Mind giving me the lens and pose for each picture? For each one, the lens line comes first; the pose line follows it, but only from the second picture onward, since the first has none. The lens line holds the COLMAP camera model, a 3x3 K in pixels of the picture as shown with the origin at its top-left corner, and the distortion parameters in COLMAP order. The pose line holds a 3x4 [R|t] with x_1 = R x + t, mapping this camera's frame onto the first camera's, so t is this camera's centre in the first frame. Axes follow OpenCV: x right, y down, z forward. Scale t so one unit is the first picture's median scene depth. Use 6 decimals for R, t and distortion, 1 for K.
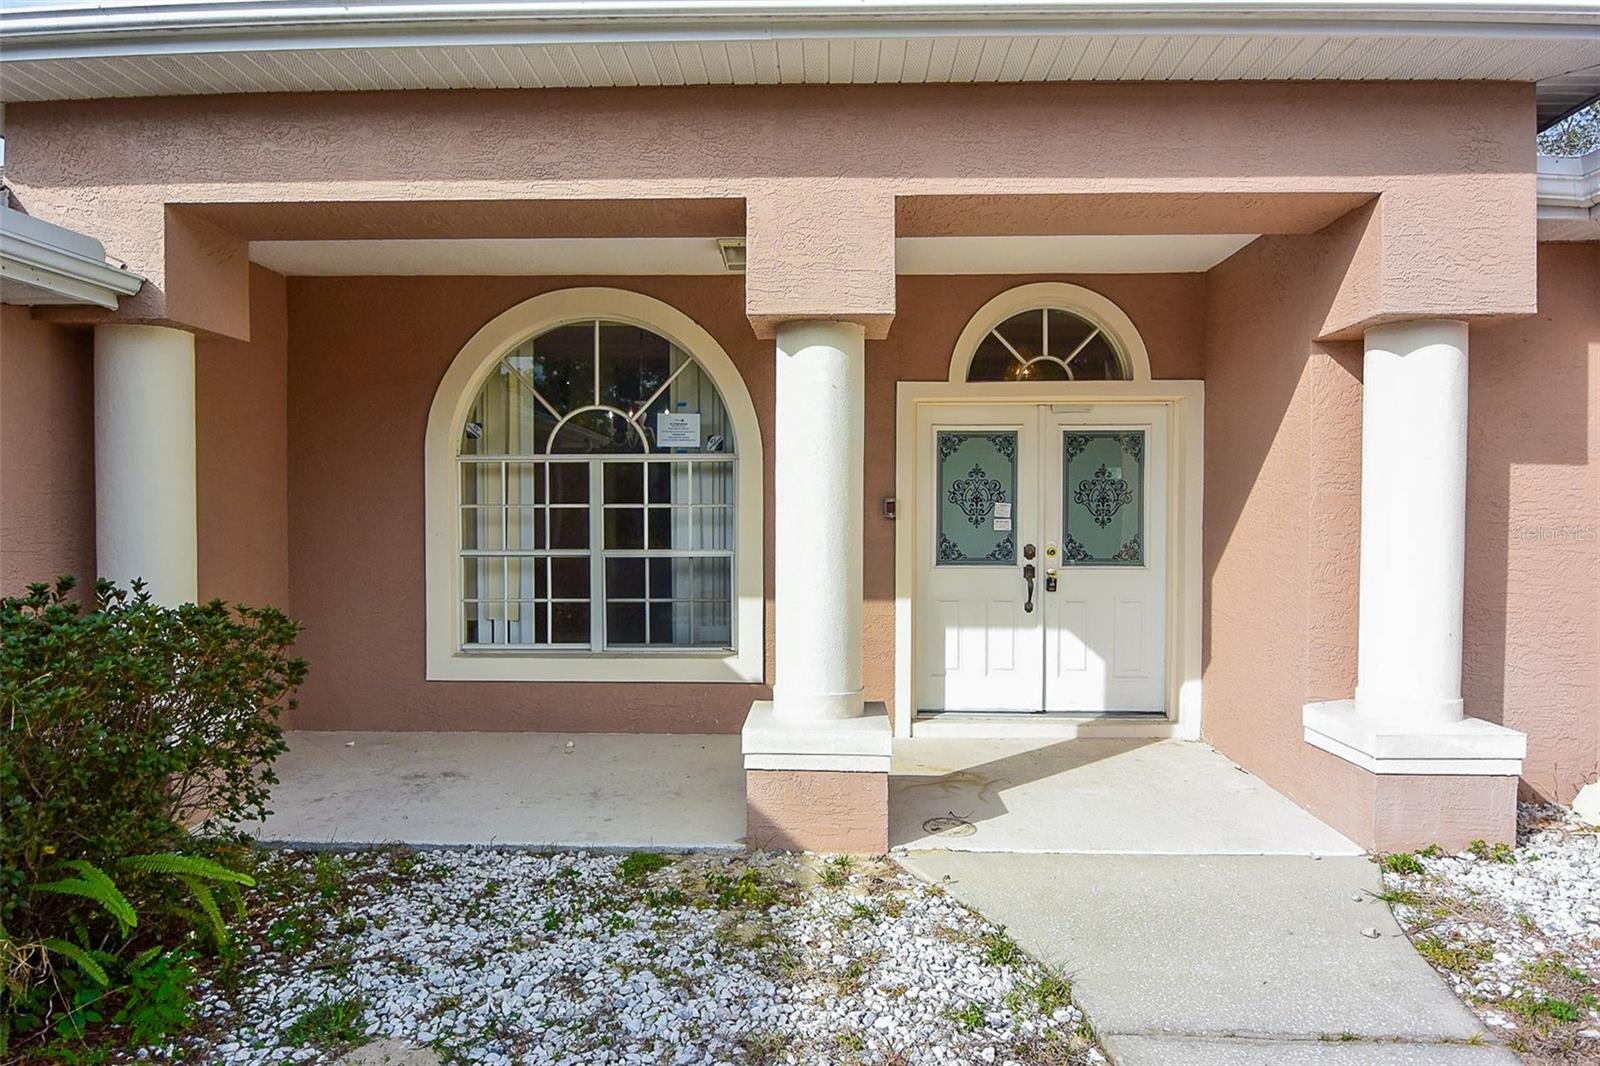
lens RADIAL K [[980.5, 0, 804.9], [0, 980.5, 533.2], [0, 0, 1]] dist [-0.026342, 0.000344]
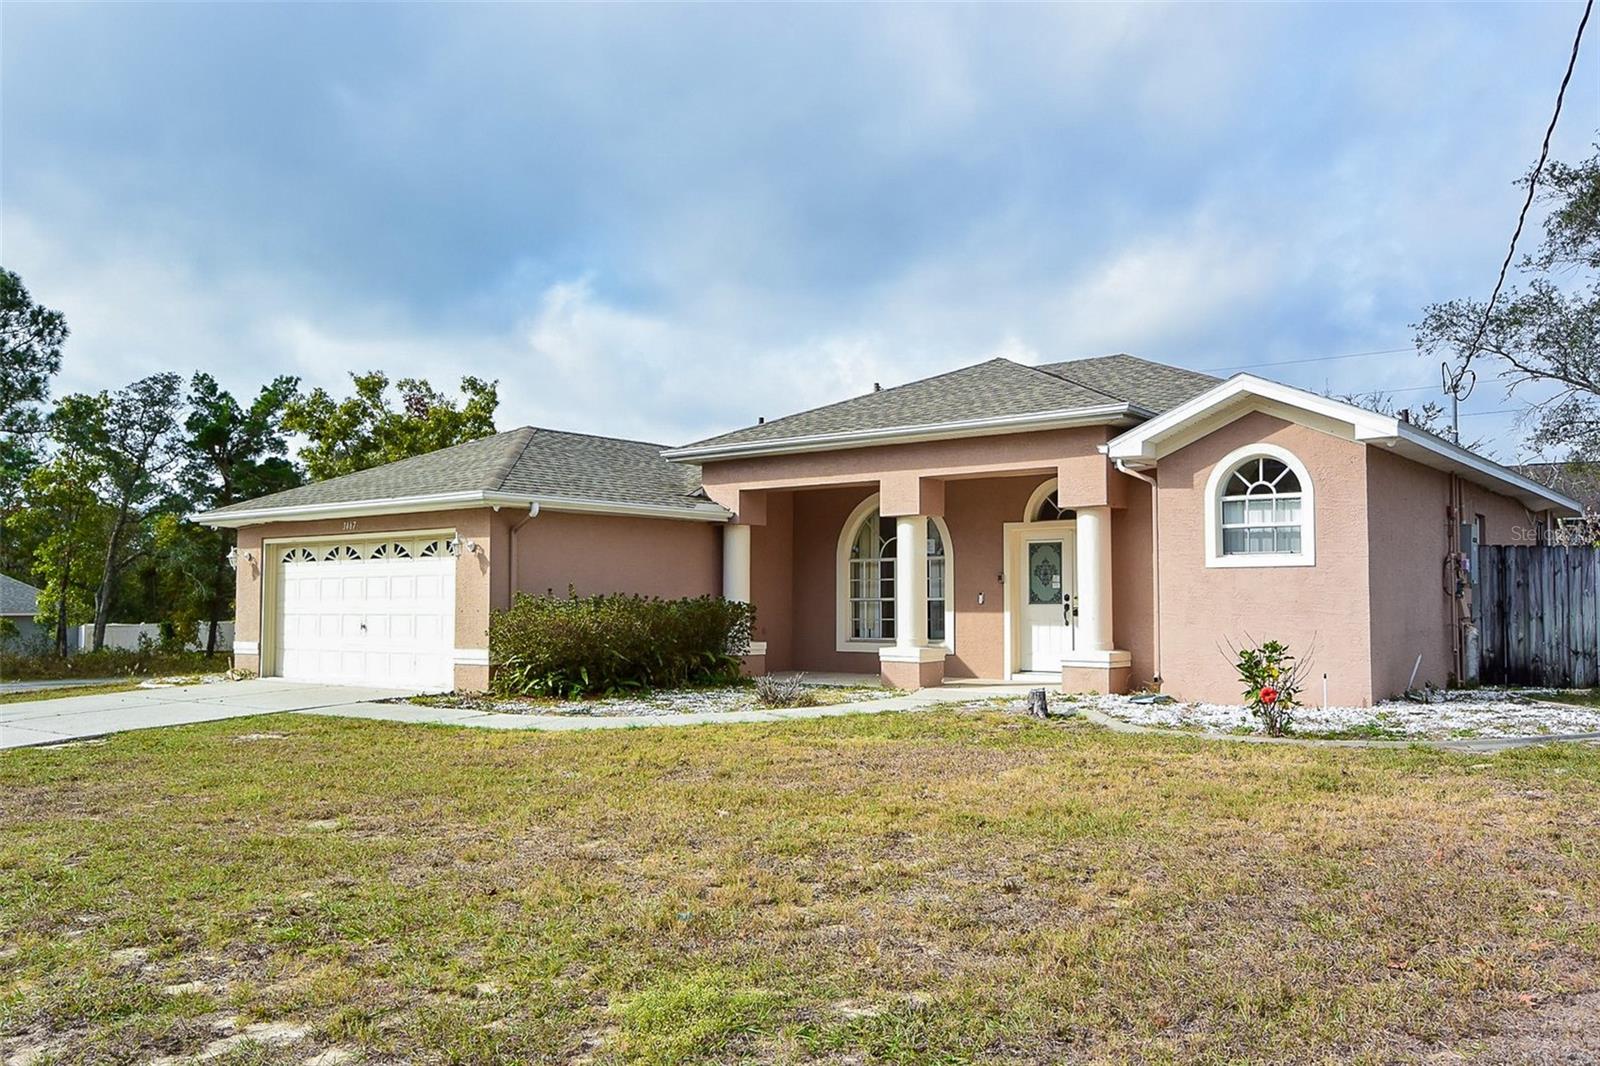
lens RADIAL K [[1267.2, 0, 797.2], [0, 1267.2, 541.4], [0, 0, 1]] dist [-0.002128, 0.001239]
pose [[0.800136, -0.031947, -0.598967, 1.438642], [-0.011836, 0.997545, -0.069017, 0.095635], [0.599701, 0.062312, 0.797794, -1.608836]]
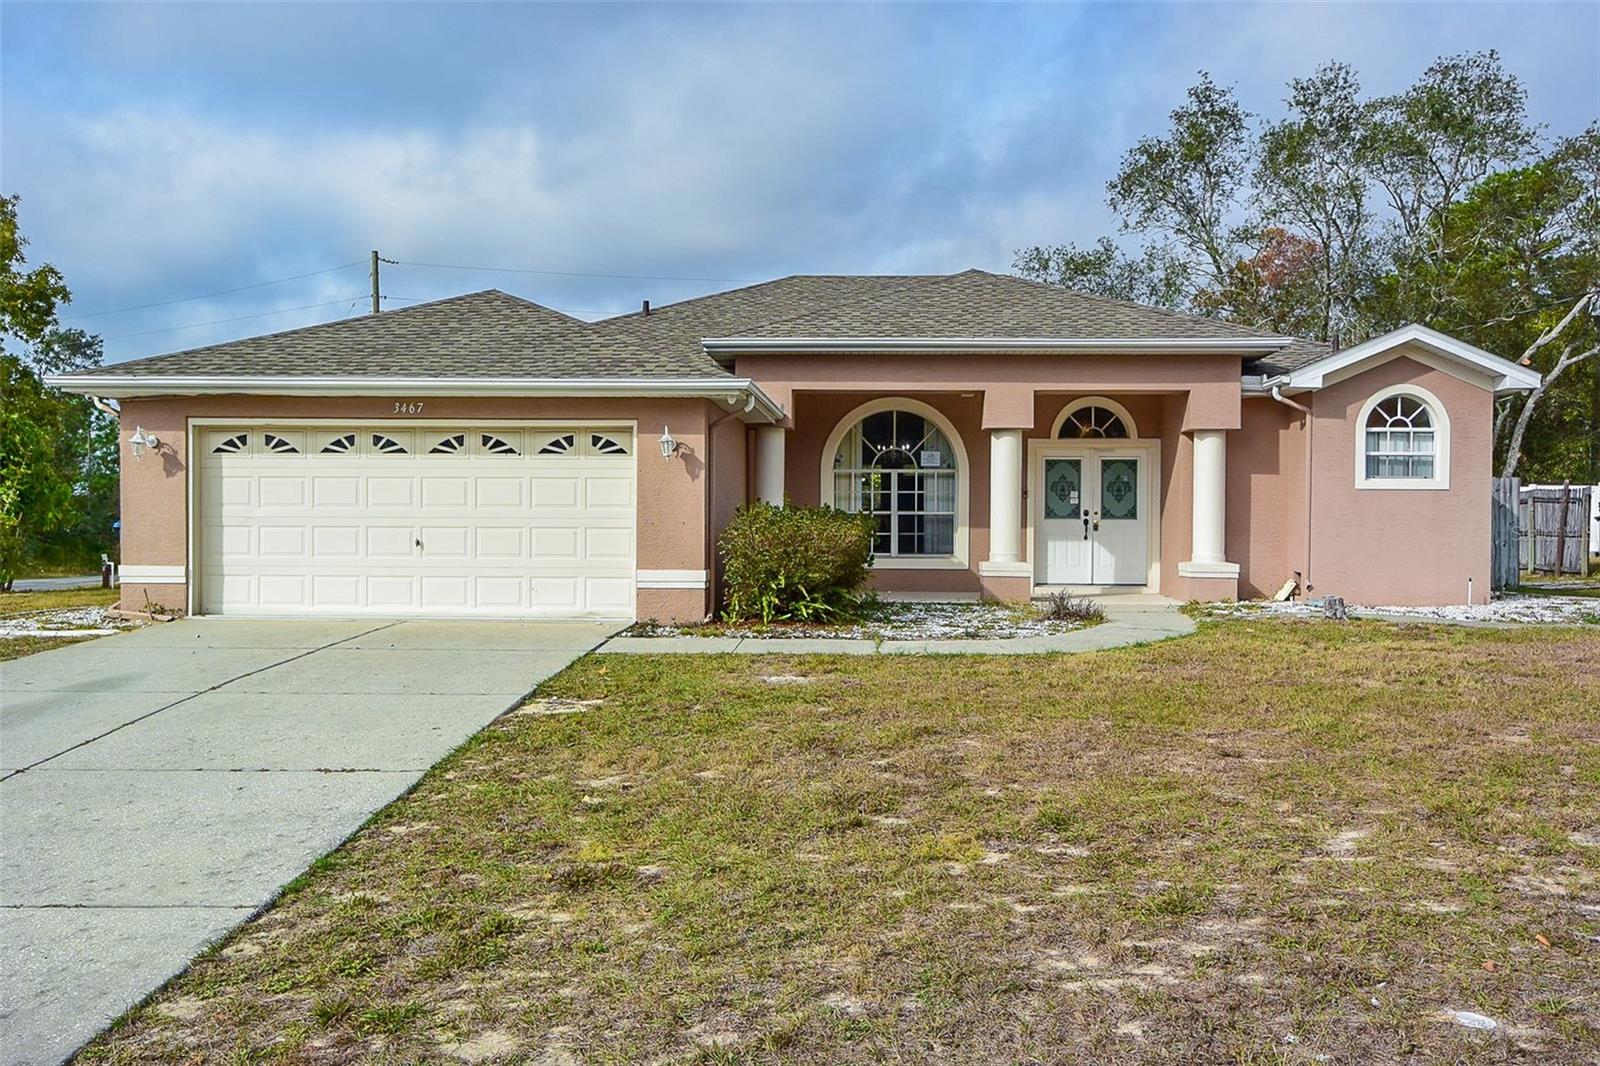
lens RADIAL K [[1414.0, 0, 795.5], [0, 1414.0, 523.8], [0, 0, 1]] dist [0.016691, -0.003210]
pose [[0.999461, 0.004898, -0.032446, -0.335428], [-0.005568, 0.999772, -0.020604, 0.115148], [0.032338, 0.020773, 0.999261, -2.288262]]
